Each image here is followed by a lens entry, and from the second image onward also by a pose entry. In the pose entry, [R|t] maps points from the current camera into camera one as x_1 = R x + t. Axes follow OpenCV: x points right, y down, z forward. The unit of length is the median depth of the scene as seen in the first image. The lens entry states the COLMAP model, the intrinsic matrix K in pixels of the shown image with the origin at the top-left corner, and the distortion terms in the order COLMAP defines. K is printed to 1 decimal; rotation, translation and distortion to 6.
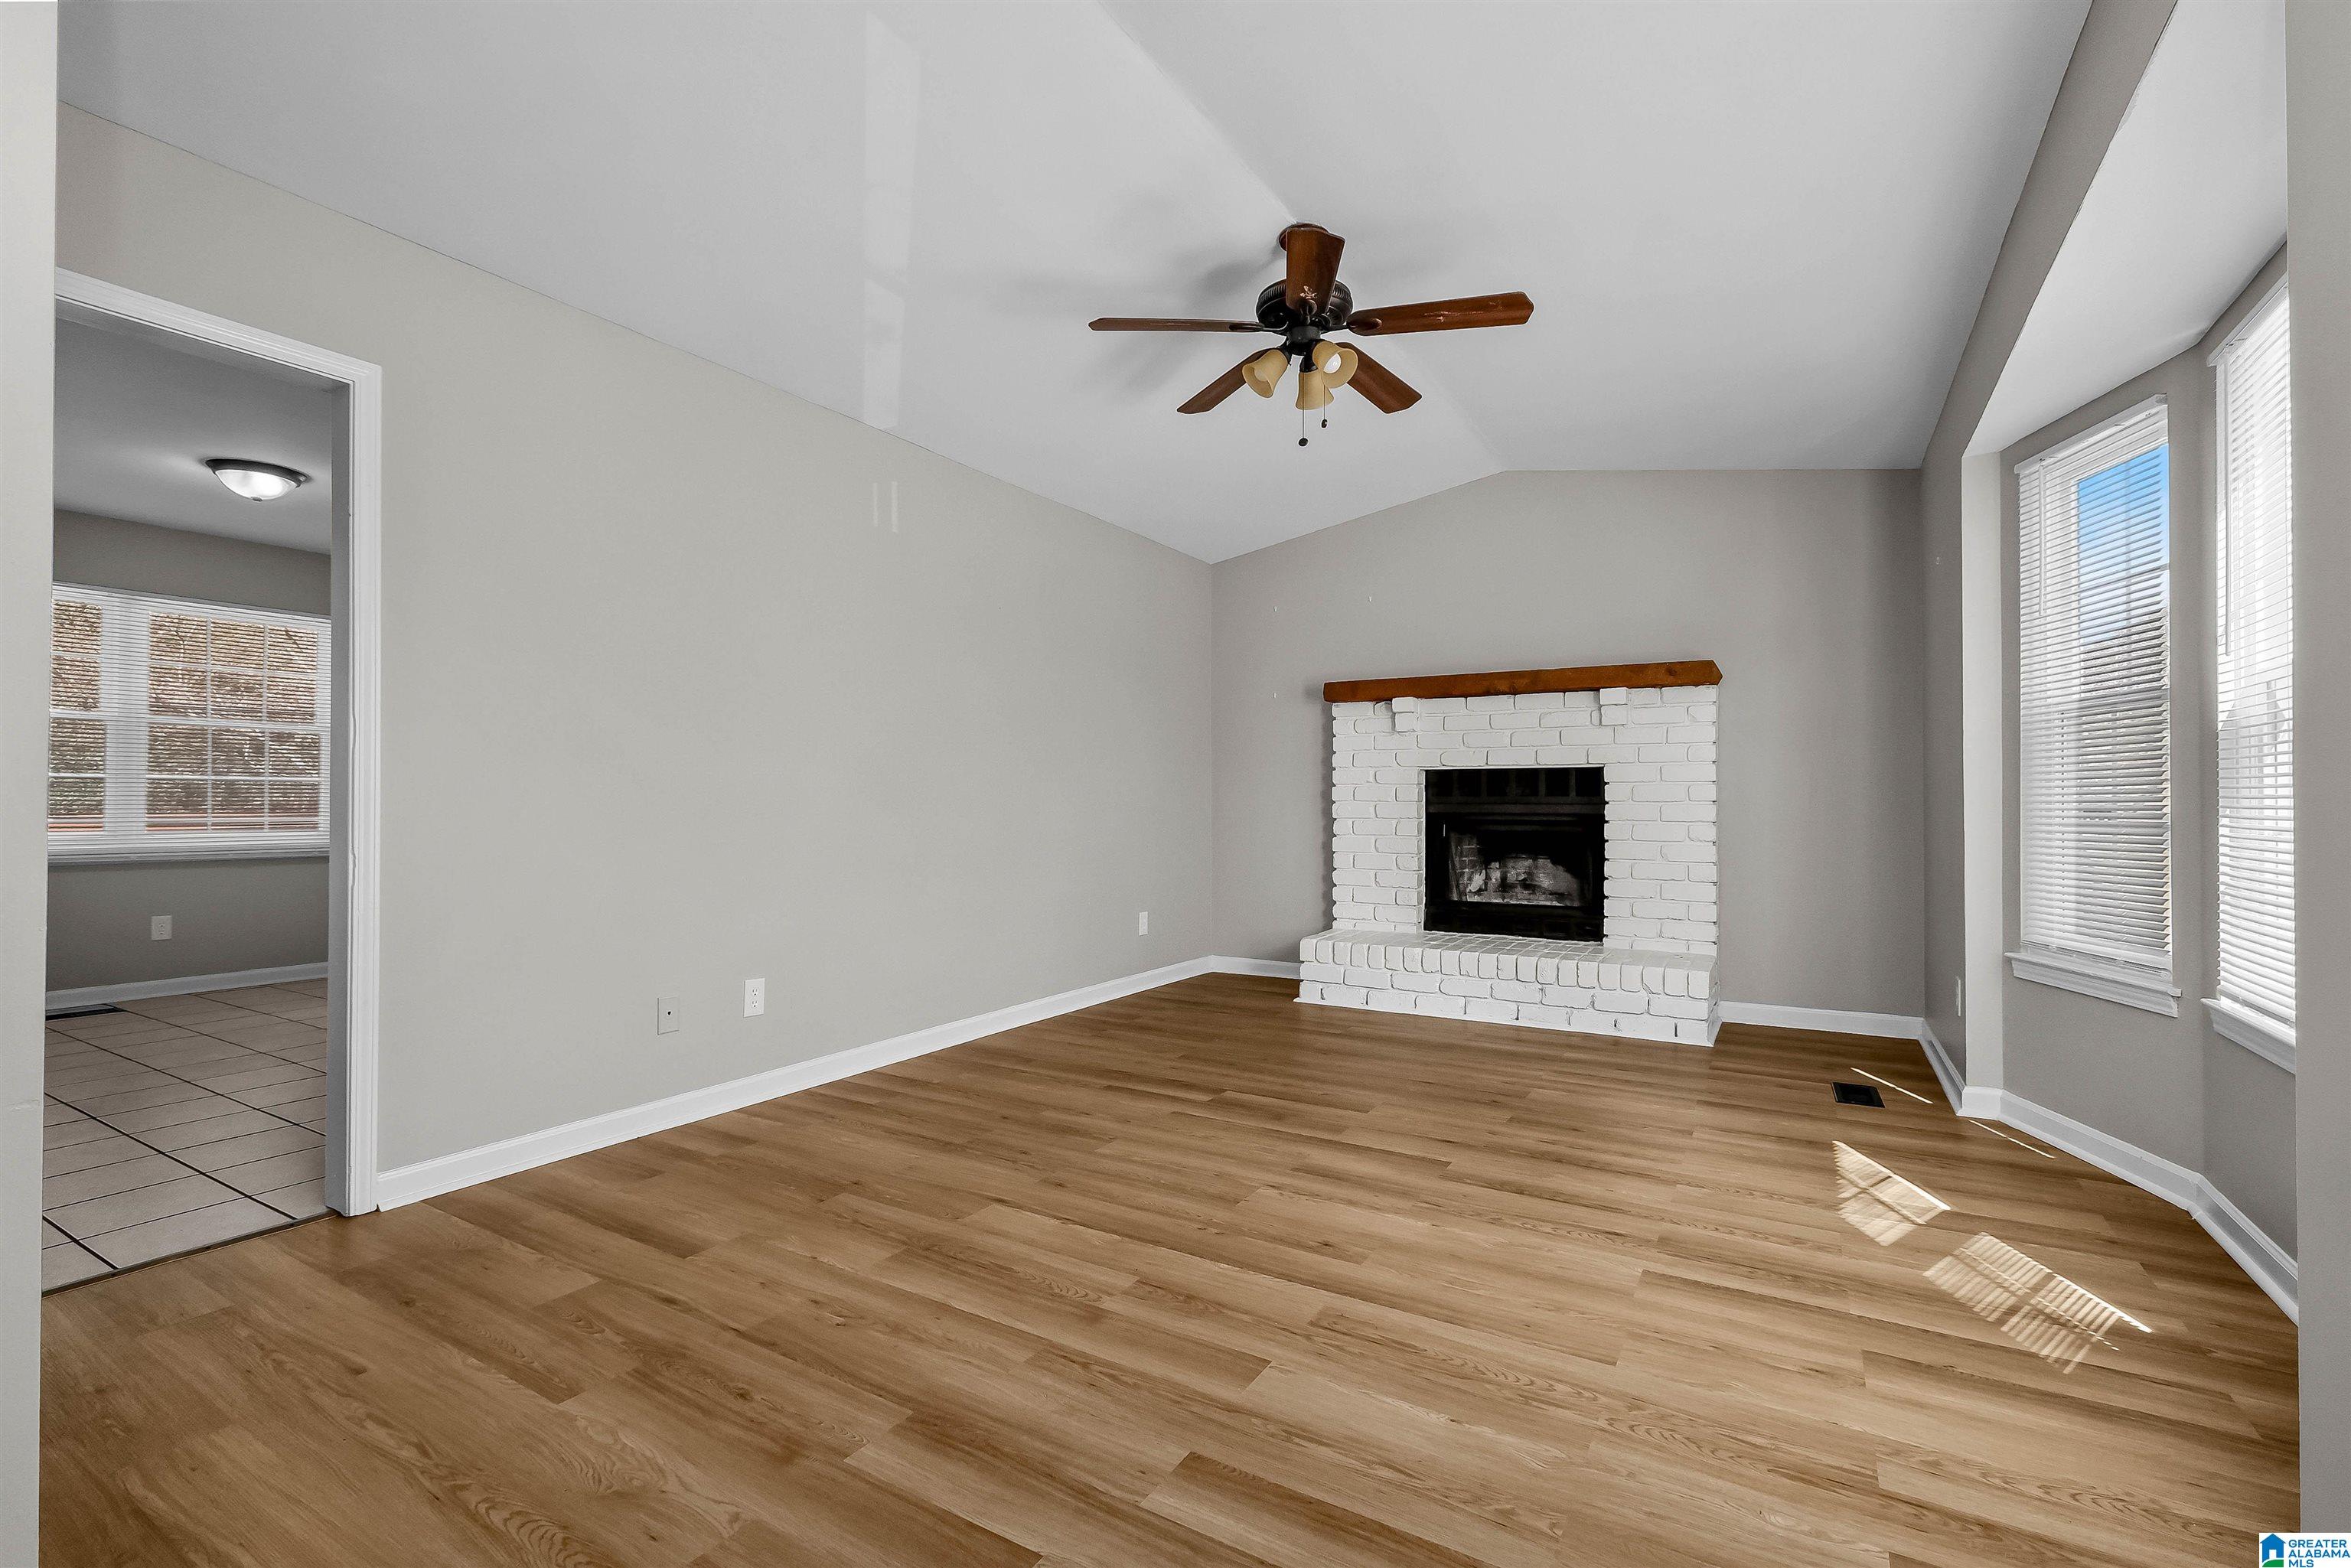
lens RADIAL K [[1036.2, 0, 1170.6], [0, 1036.2, 791.6], [0, 0, 1]] dist [-0.001540, 0.000701]
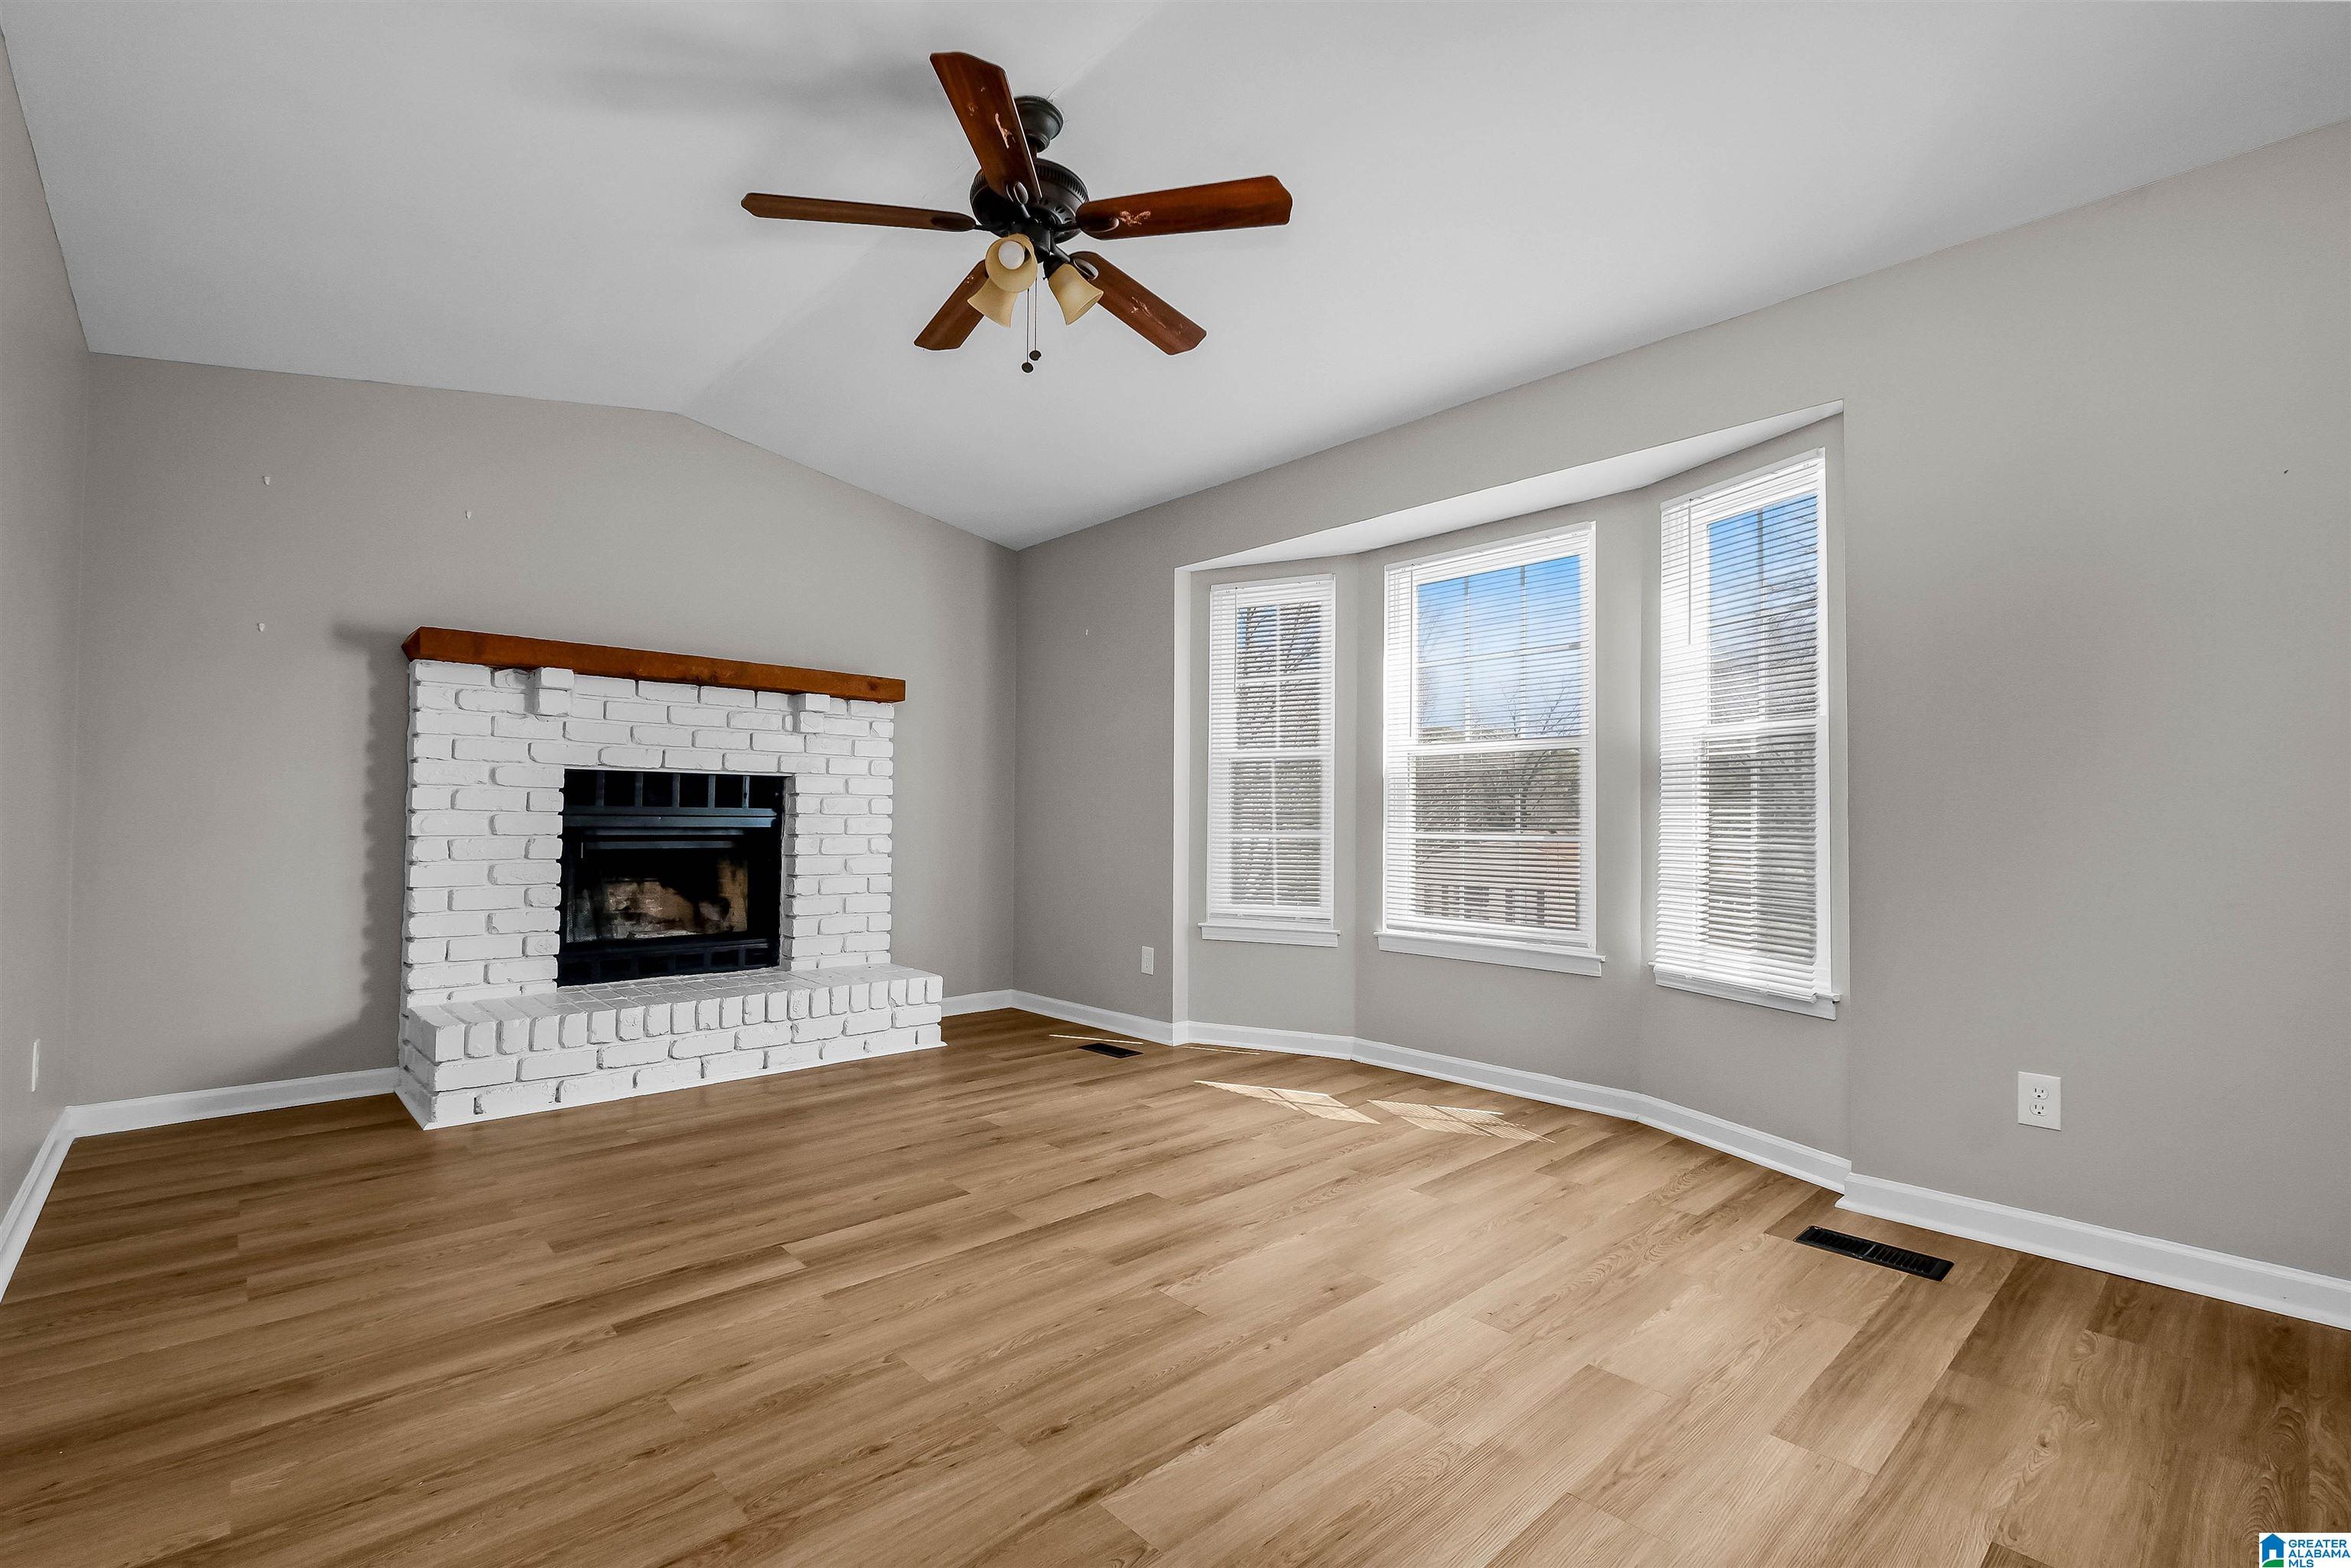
lens RADIAL K [[1036.2, 0, 1170.6], [0, 1036.2, 791.6], [0, 0, 1]] dist [-0.001540, 0.000701]
pose [[0.279205, 0.027362, 0.959842, -0.538678], [-0.017045, 0.999578, -0.023536, 0.007870], [-0.960080, -0.009789, 0.279553, 0.592256]]
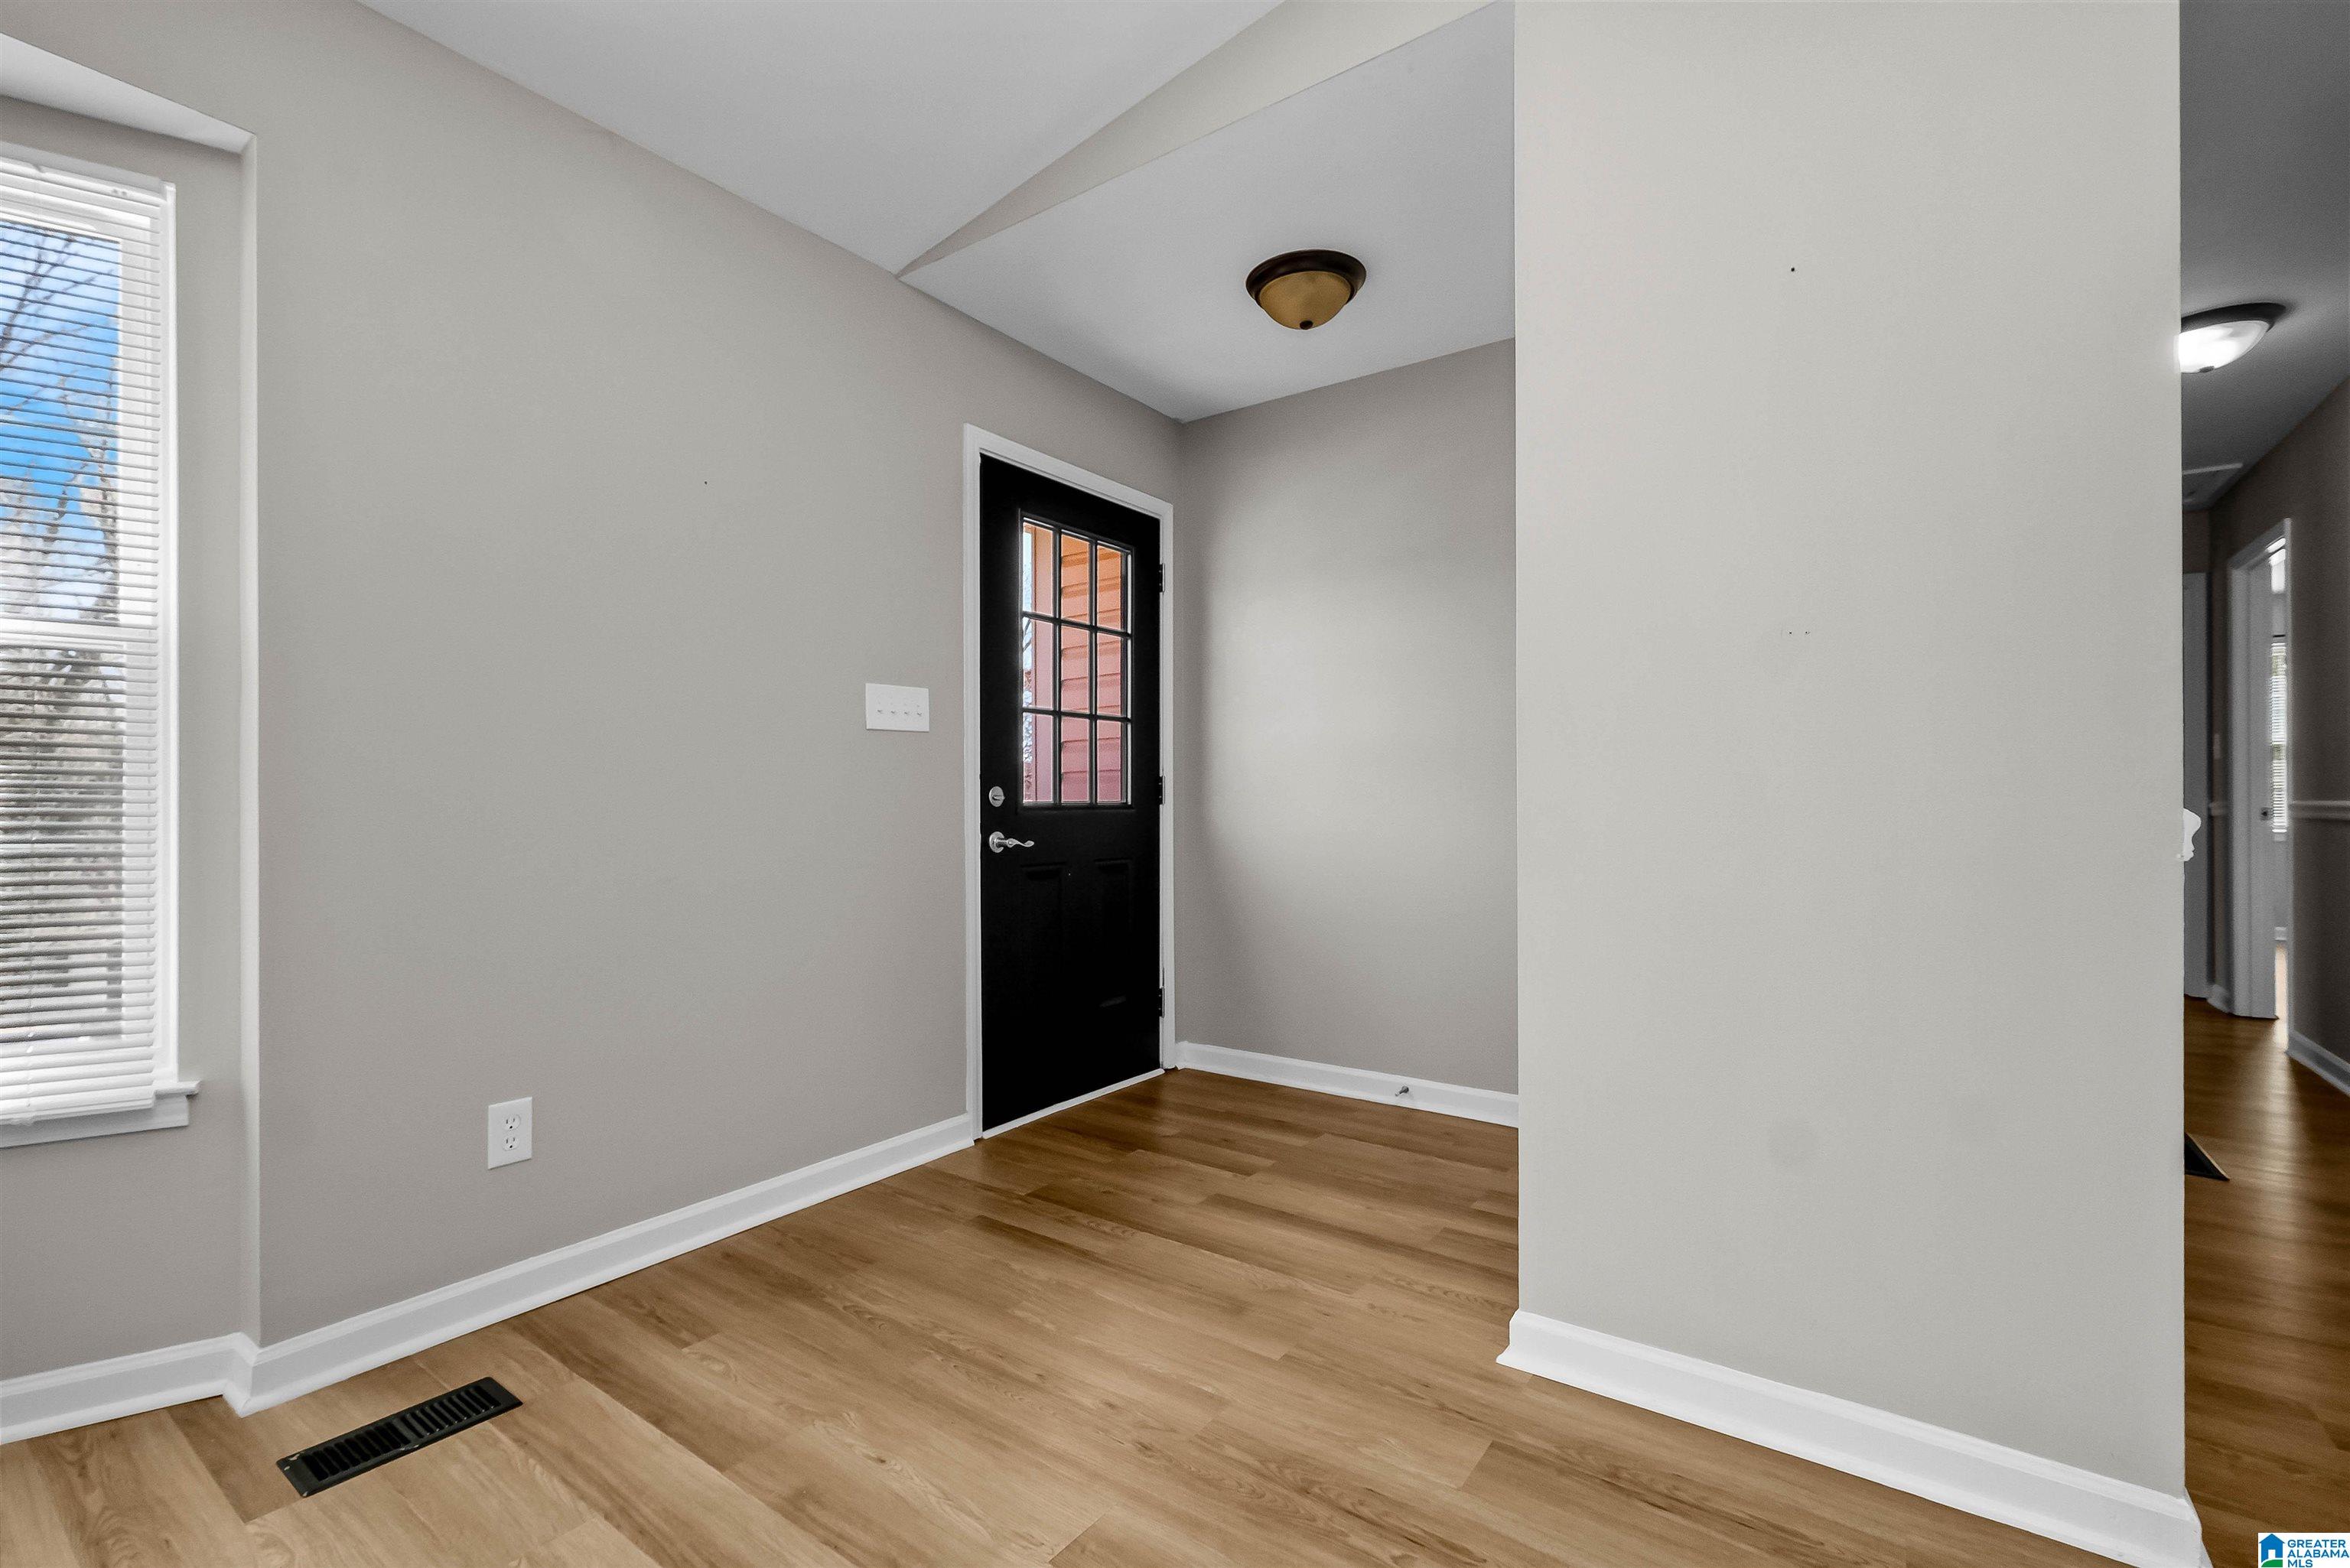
lens RADIAL K [[1035.7, 0, 1170.1], [0, 1035.7, 791.6], [0, 0, 1]] dist [-0.001540, 0.000701]
pose [[-0.996495, 0.001357, 0.083647, -0.127198], [0.000069, 0.999881, -0.015402, 0.004817], [-0.083658, -0.015342, -0.996376, 0.780498]]
